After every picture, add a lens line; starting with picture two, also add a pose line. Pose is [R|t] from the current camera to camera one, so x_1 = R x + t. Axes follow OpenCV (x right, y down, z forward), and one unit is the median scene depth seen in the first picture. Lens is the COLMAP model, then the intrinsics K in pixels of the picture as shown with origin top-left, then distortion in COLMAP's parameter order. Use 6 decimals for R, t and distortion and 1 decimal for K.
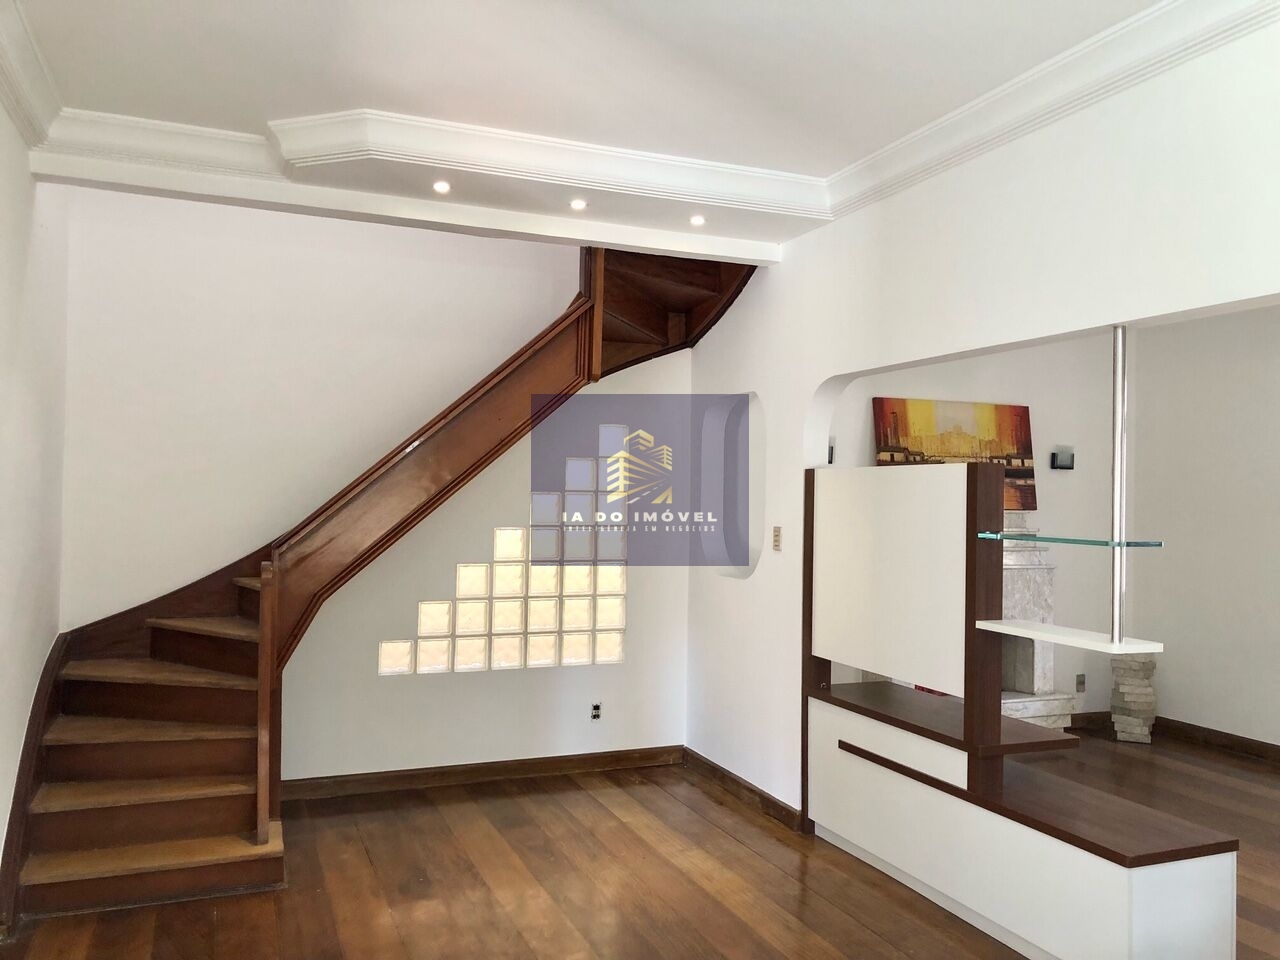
lens RADIAL K [[1061.2, 0, 647.4], [0, 1061.2, 478.9], [0, 0, 1]] dist [0.043589, -0.019367]
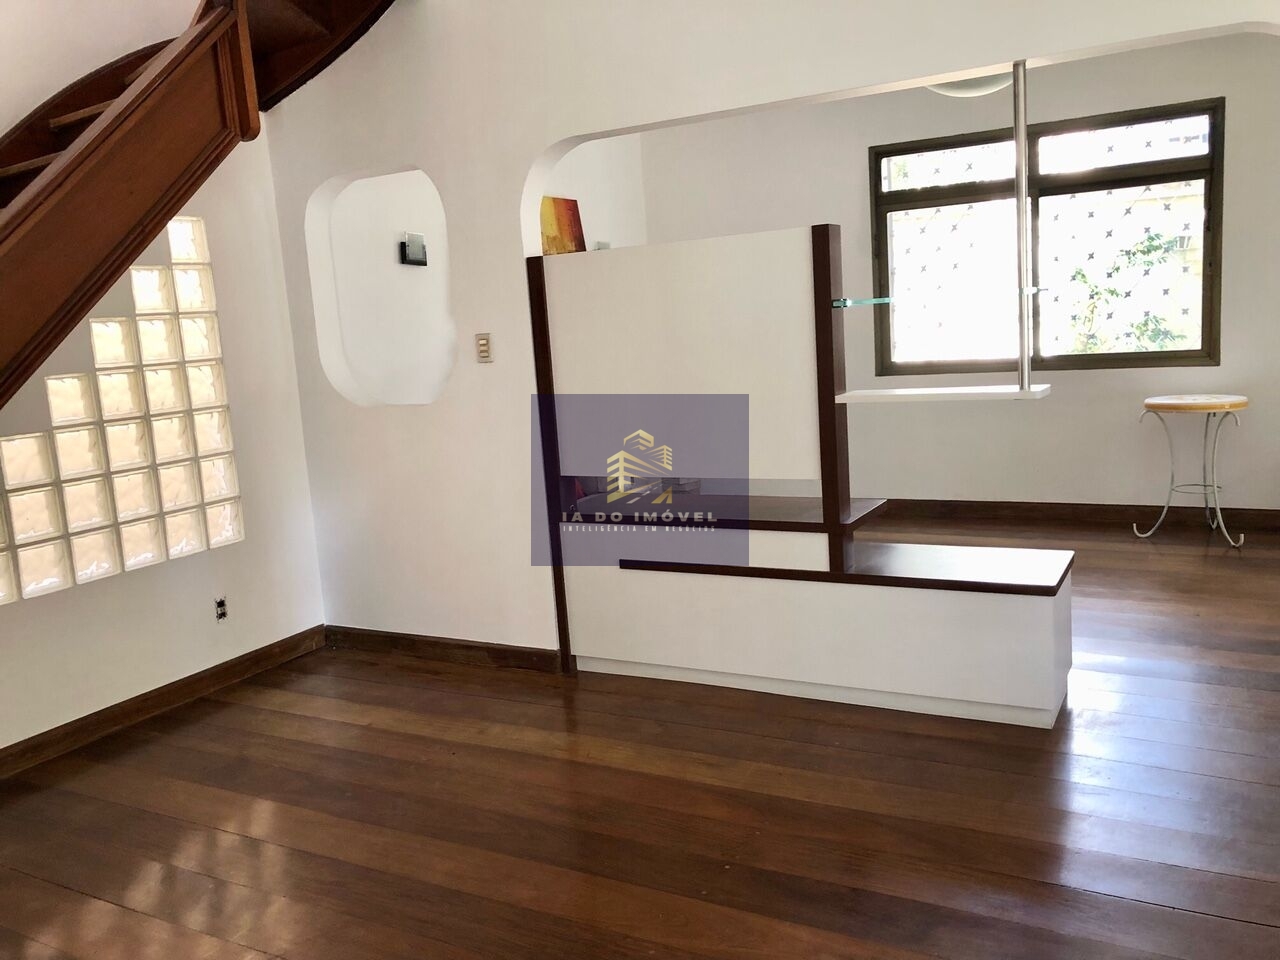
lens RADIAL K [[1061.2, 0, 636.7], [0, 1061.2, 485.6], [0, 0, 1]] dist [0.043589, -0.019367]
pose [[0.781509, -0.170511, 0.600141, -0.267209], [0.074732, 0.980587, 0.181286, 0.017897], [-0.619402, -0.096827, 0.779080, 0.242230]]
